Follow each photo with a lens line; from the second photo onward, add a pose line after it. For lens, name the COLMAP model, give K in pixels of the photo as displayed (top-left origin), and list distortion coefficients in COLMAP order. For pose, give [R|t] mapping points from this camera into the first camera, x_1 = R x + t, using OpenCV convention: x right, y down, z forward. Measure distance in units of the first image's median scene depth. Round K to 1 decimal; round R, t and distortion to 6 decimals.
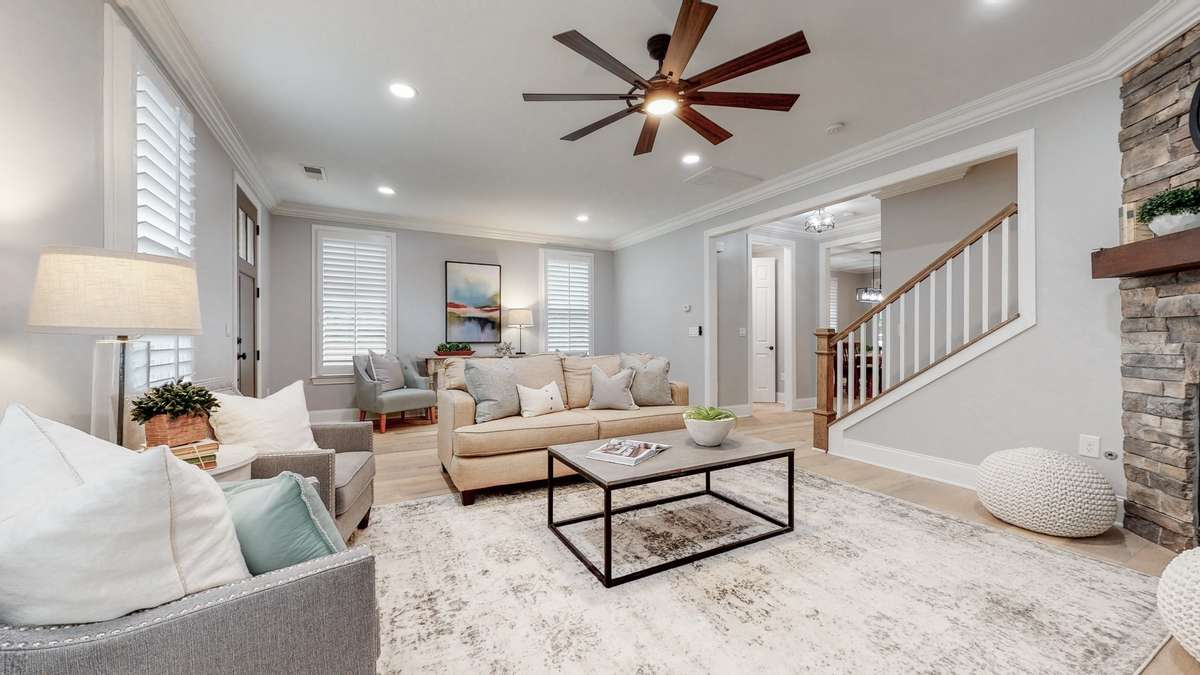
lens RADIAL K [[438.6, 0, 599.3], [0, 438.6, 338.7], [0, 0, 1]] dist [-0.000273, 0.000011]
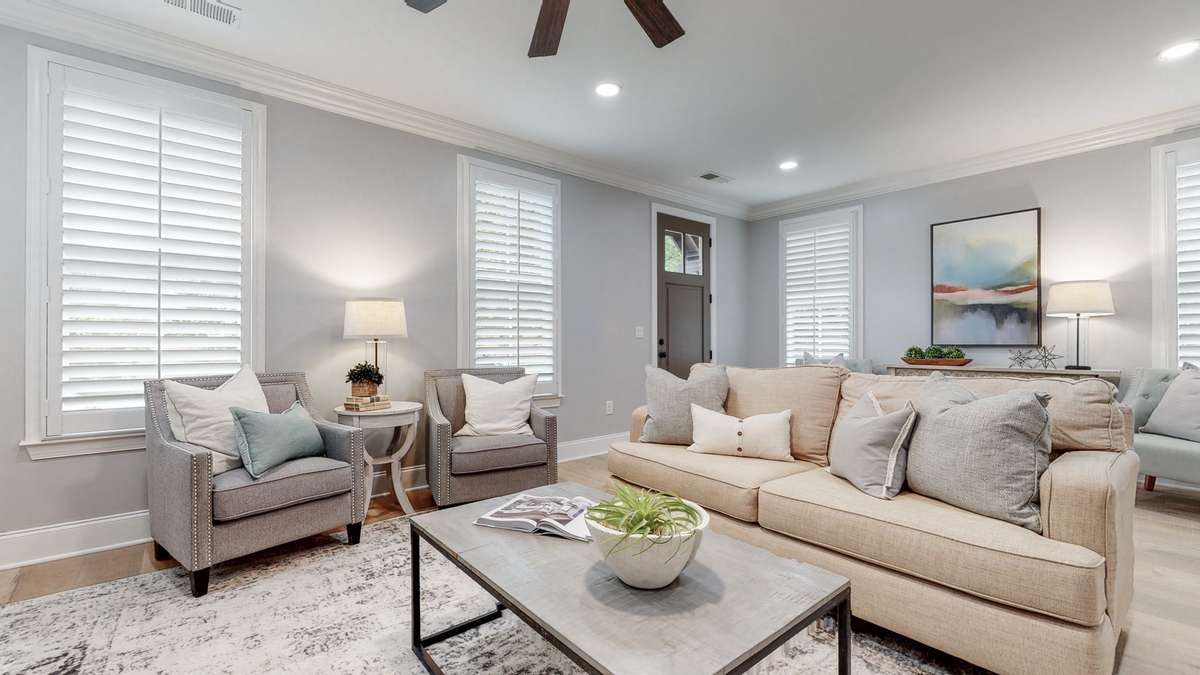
lens RADIAL K [[497.4, 0, 599.5], [0, 497.4, 337.8], [0, 0, 1]] dist [0.000251, 0.000023]
pose [[0.201074, -0.005095, -0.979563, 0.292925], [0.001302, 0.999987, -0.004934, 0.000146], [0.979575, -0.000284, 0.201078, 0.341622]]
